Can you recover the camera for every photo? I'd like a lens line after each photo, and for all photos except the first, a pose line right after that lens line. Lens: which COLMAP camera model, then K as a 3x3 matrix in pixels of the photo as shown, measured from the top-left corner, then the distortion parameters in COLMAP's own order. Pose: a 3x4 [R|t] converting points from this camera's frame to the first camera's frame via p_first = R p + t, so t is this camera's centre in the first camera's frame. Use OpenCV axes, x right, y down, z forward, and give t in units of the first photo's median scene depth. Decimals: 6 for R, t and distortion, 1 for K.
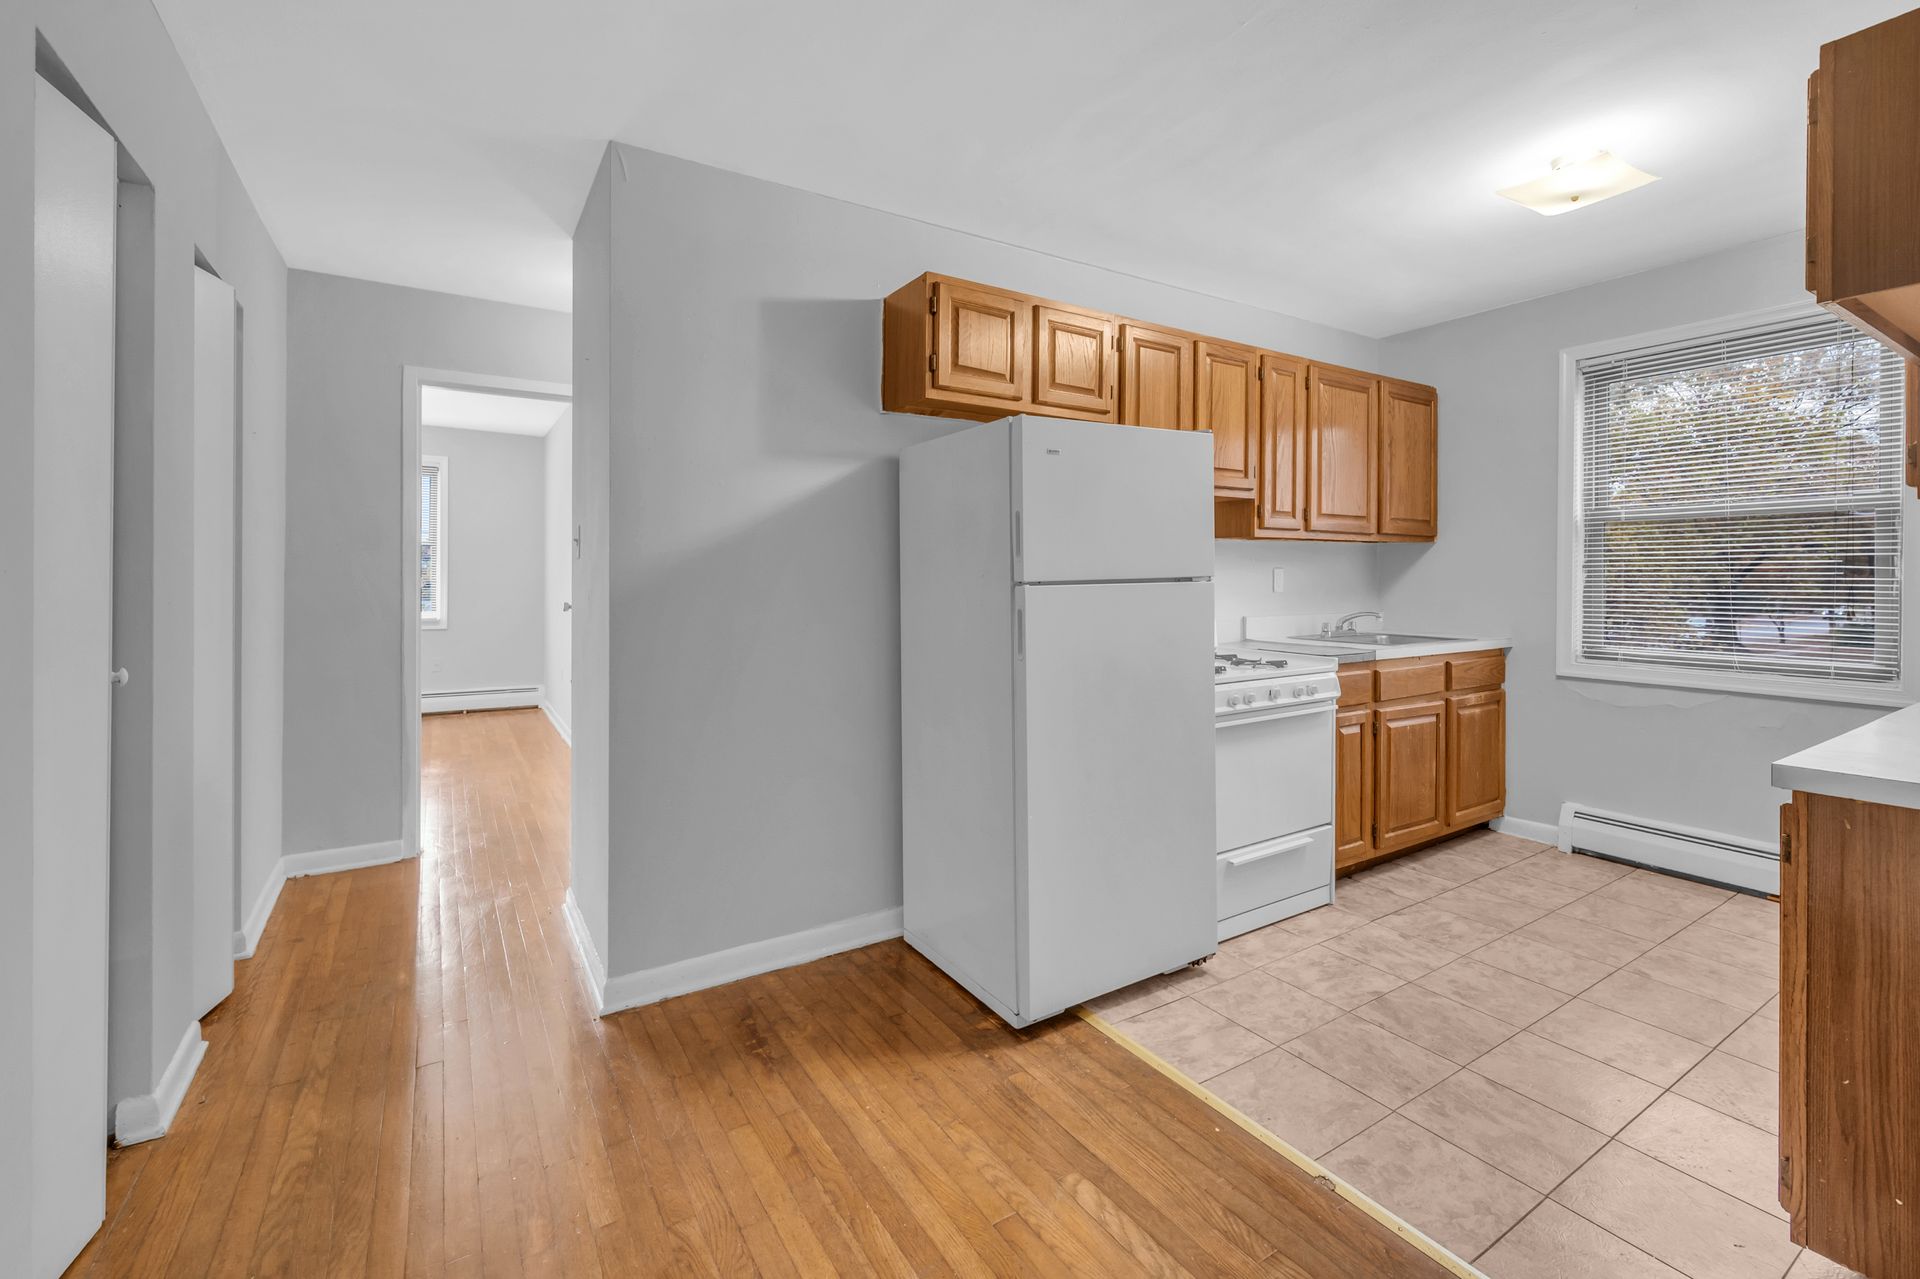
lens RADIAL K [[819.9, 0, 963.4], [0, 819.9, 589.0], [0, 0, 1]] dist [-0.001055, -0.000170]
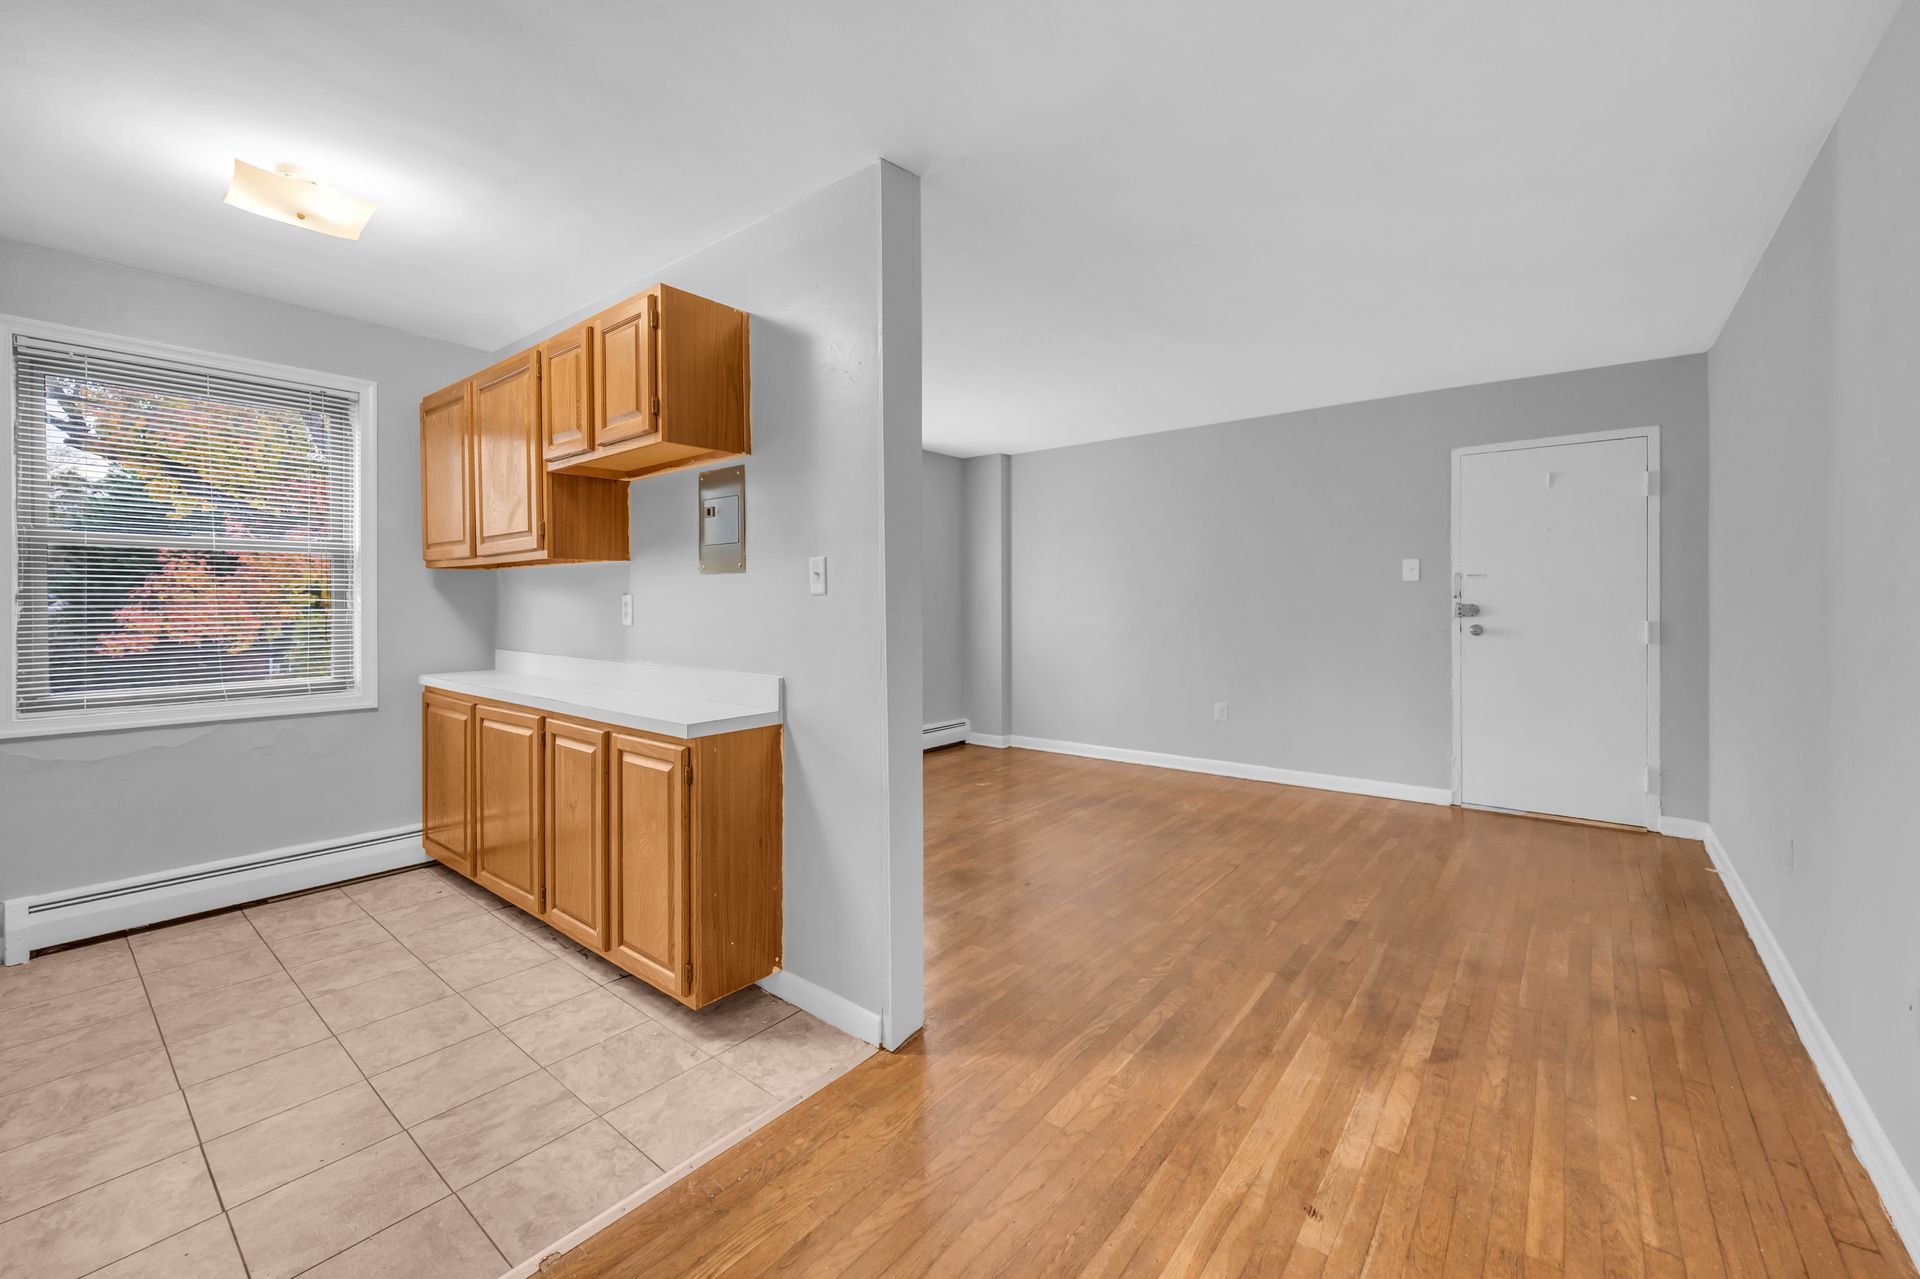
lens RADIAL K [[774.0, 0, 961.9], [0, 774.0, 622.5], [0, 0, 1]] dist [0.001119, 0.000444]
pose [[-0.319347, -0.025297, 0.947300, -0.258378], [0.017661, 0.999311, 0.032640, -0.012267], [-0.947473, 0.027153, -0.318680, 0.398401]]
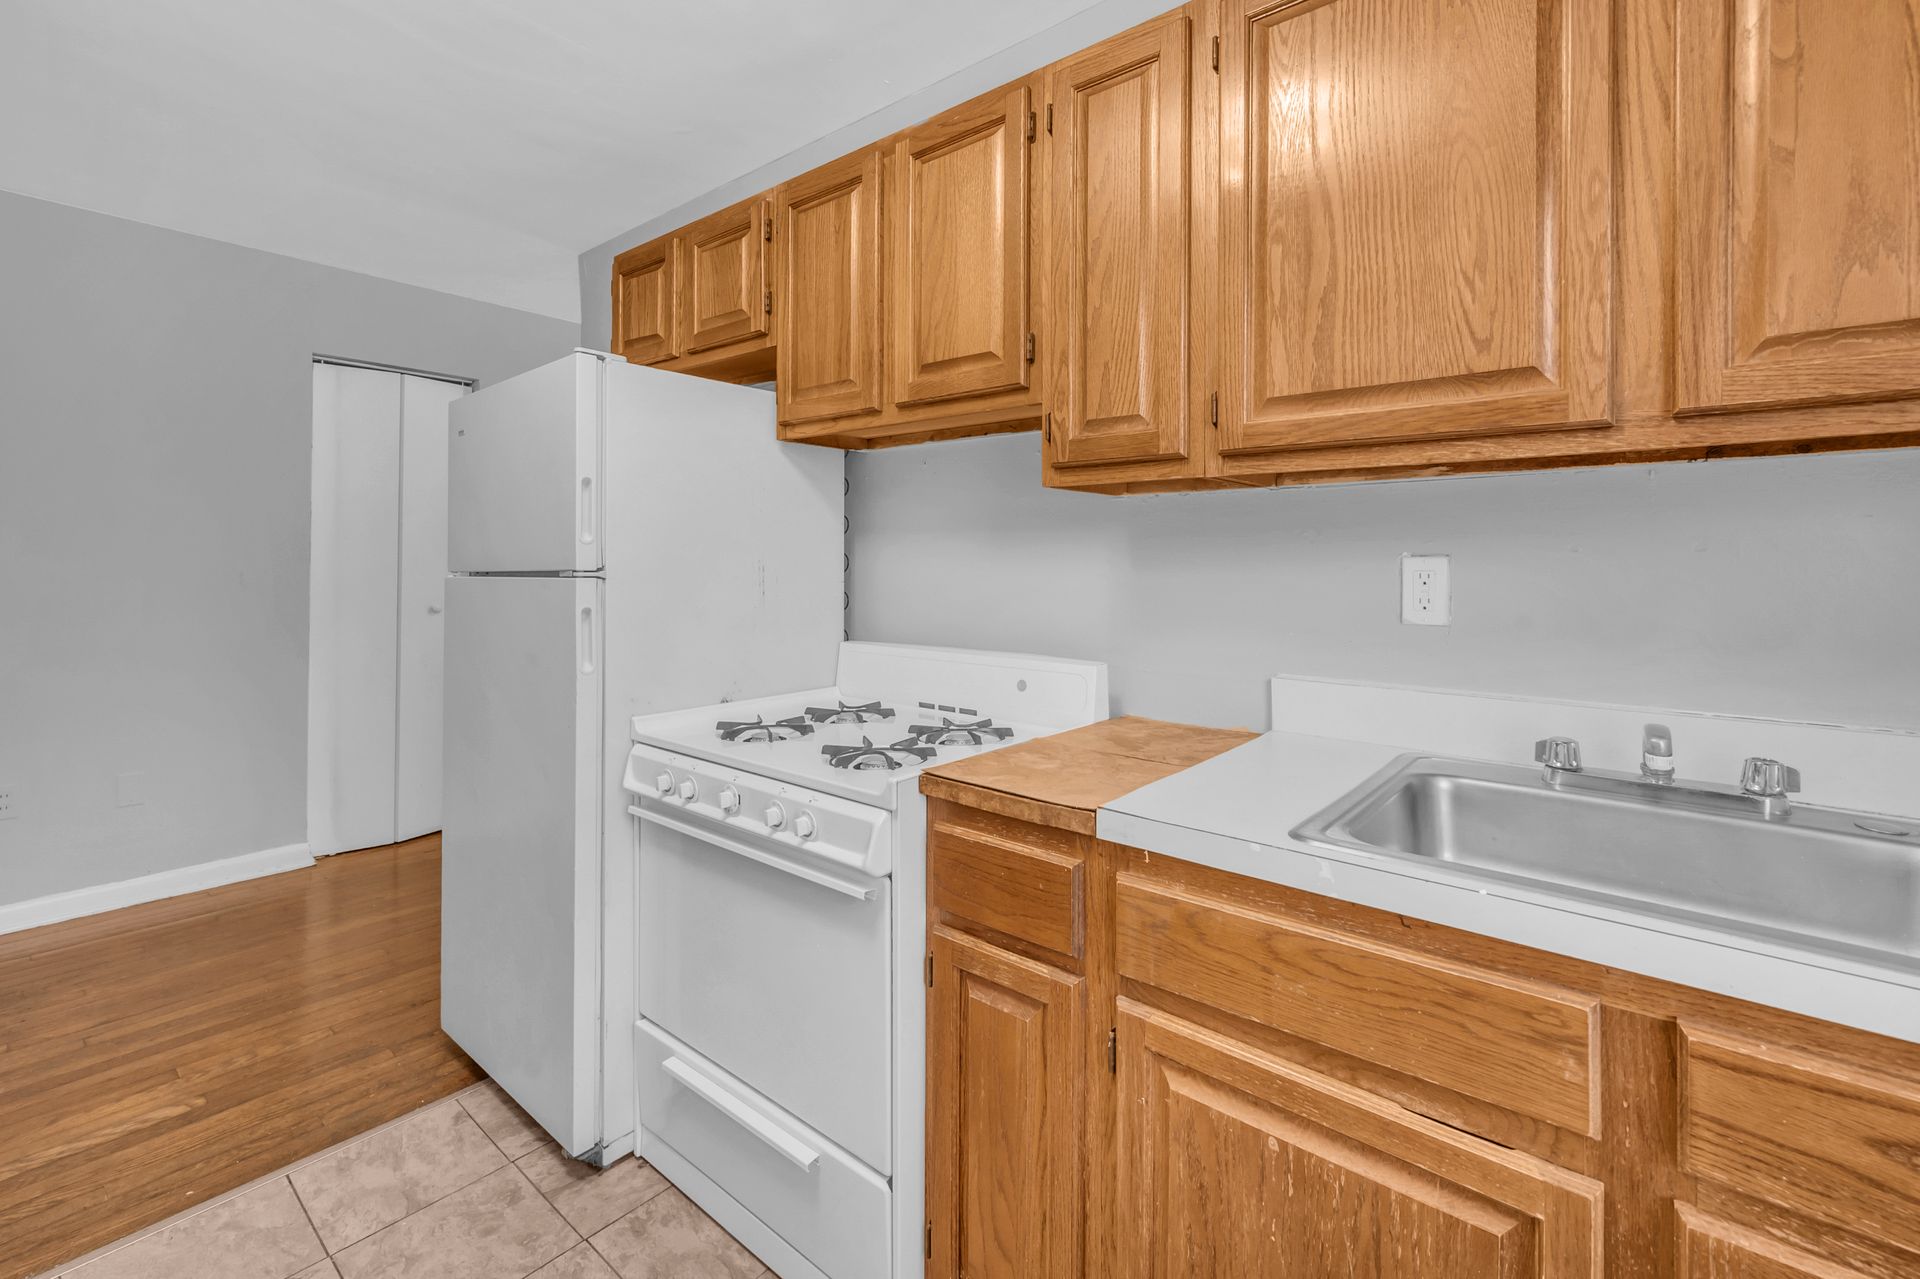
lens RADIAL K [[834.8, 0, 966.5], [0, 834.8, 562.8], [0, 0, 1]] dist [0.001532, 0.000551]
pose [[0.310167, 0.002787, -0.950678, 0.763722], [-0.023409, 0.999715, -0.004707, -0.019064], [0.950394, 0.023714, 0.310144, 0.803064]]
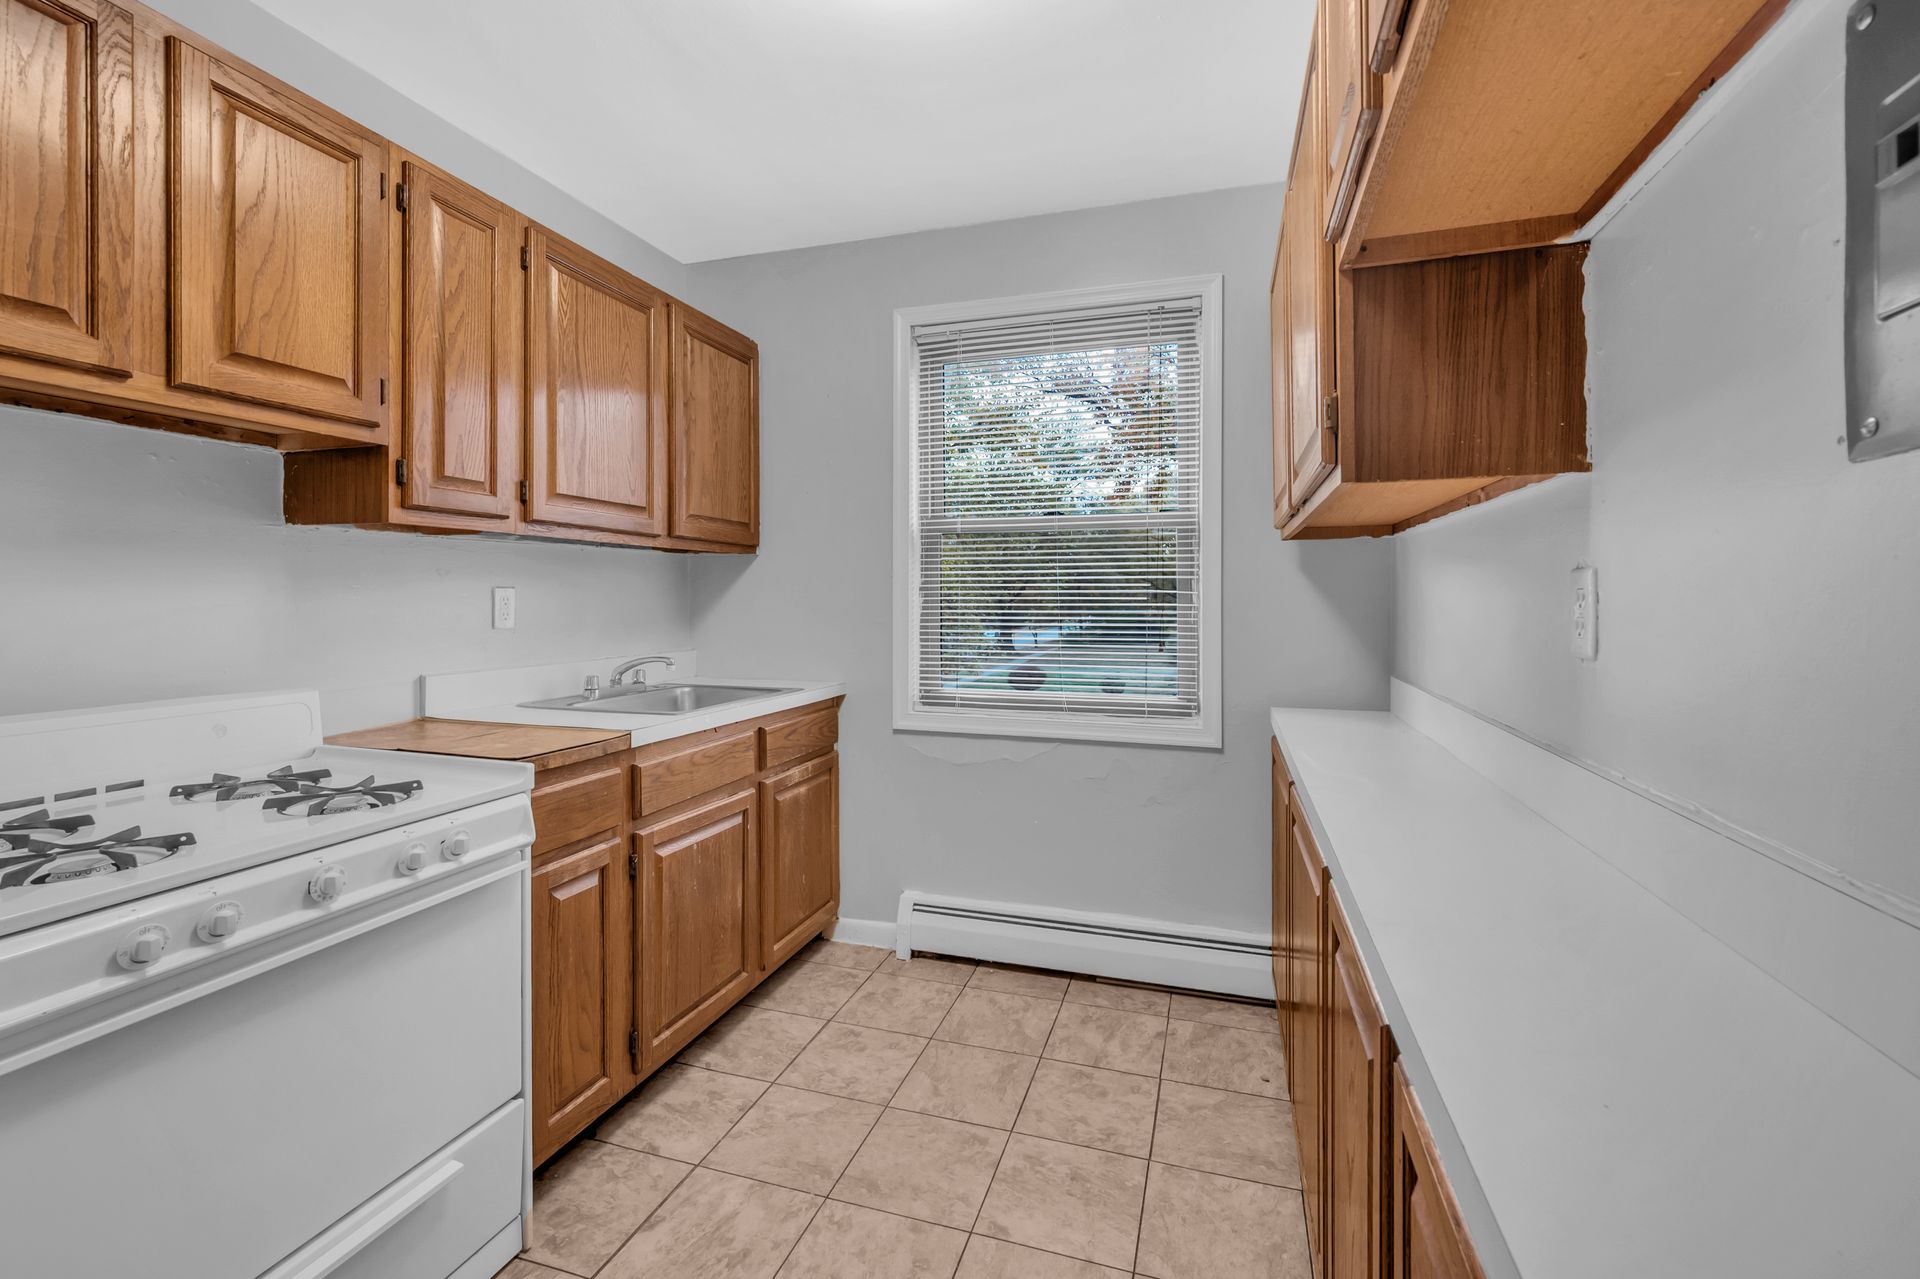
lens RADIAL K [[819.9, 0, 963.4], [0, 819.9, 589.0], [0, 0, 1]] dist [-0.001055, -0.000170]
pose [[0.765570, 0.008888, 0.643291, 0.294565], [0.008706, 0.999670, -0.024173, -0.008288], [-0.643294, 0.024107, 0.765240, 0.386848]]
